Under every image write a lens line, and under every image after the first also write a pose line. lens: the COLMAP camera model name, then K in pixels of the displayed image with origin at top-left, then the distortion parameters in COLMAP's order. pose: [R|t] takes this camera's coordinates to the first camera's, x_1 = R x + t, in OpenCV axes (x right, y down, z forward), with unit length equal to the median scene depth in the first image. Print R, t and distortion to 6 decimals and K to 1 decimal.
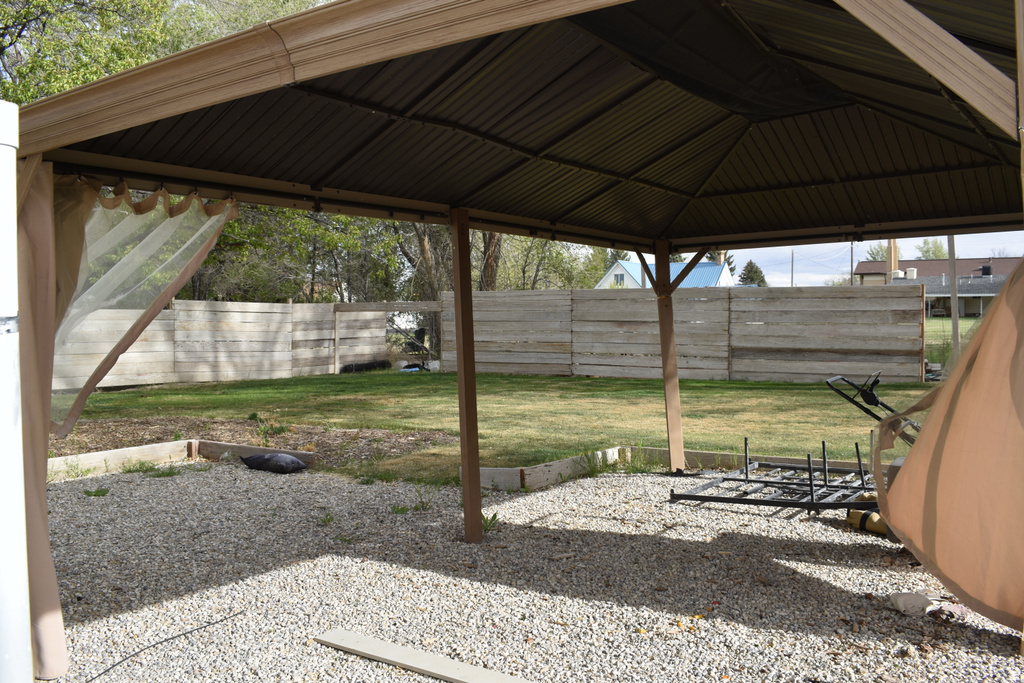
lens RADIAL K [[925.7, 0, 512.0], [0, 925.7, 341.5], [0, 0, 1]] dist [-0.102472, 0.000499]
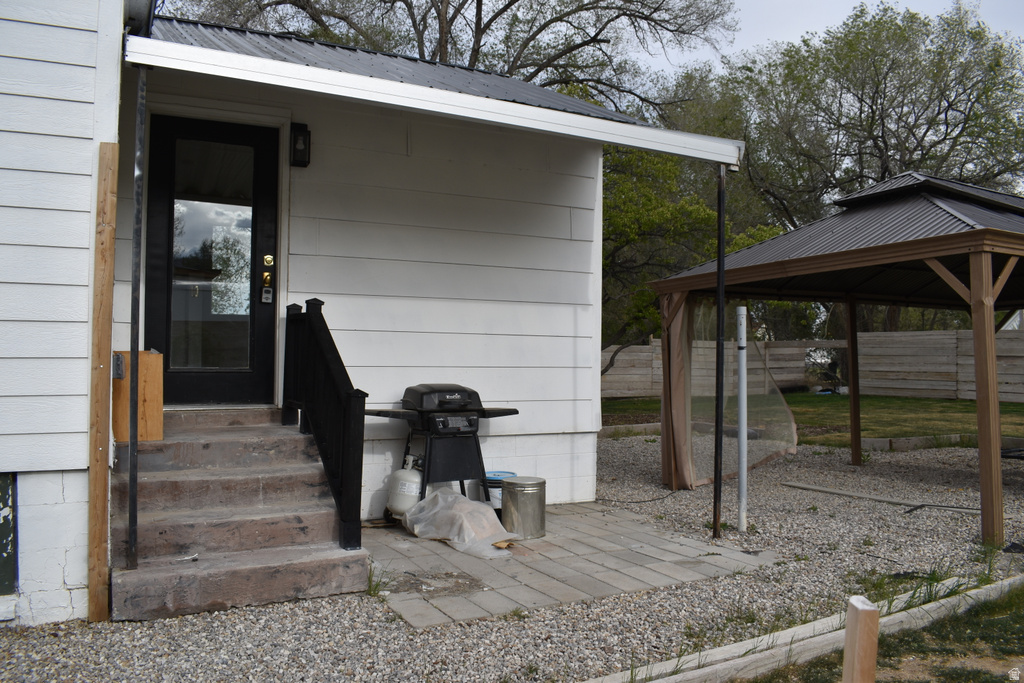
lens RADIAL K [[797.5, 0, 512.0], [0, 797.5, 341.5], [0, 0, 1]] dist [-0.094308, 0.014833]
pose [[0.883128, -0.000357, -0.469132, 0.023737], [-0.018718, 0.999177, -0.035996, 0.007826], [0.468759, 0.040570, 0.882394, -0.212760]]
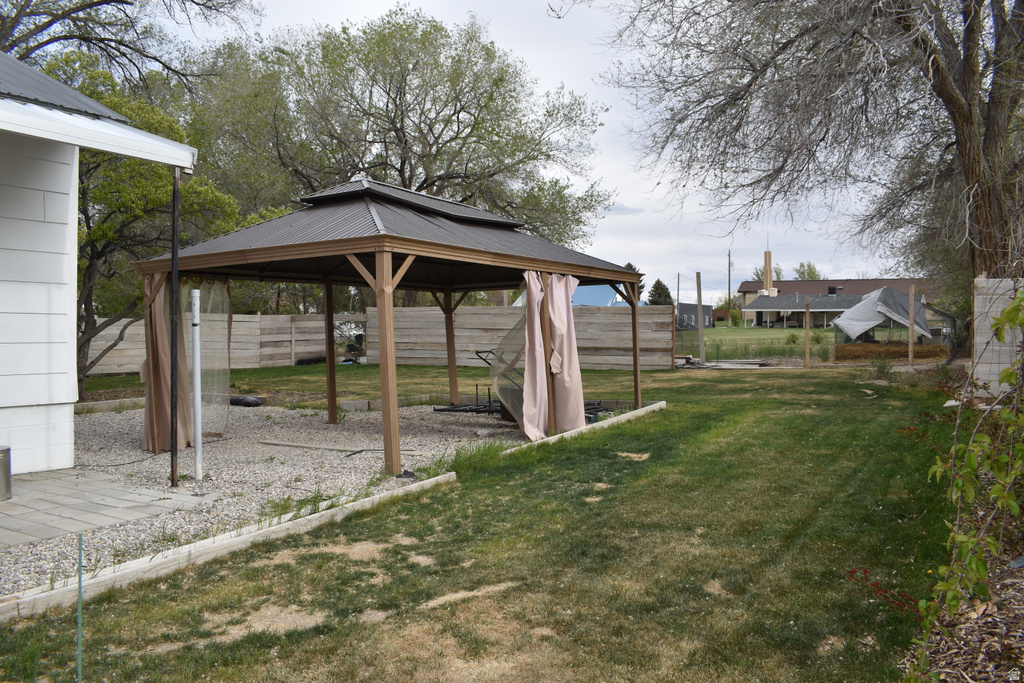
lens RADIAL K [[797.5, 0, 512.0], [0, 797.5, 341.5], [0, 0, 1]] dist [-0.094308, 0.014833]
pose [[0.997661, 0.004045, 0.068237, 0.070447], [-0.003535, 0.999965, -0.007599, 0.007524], [-0.068266, 0.007340, 0.997640, -0.259735]]
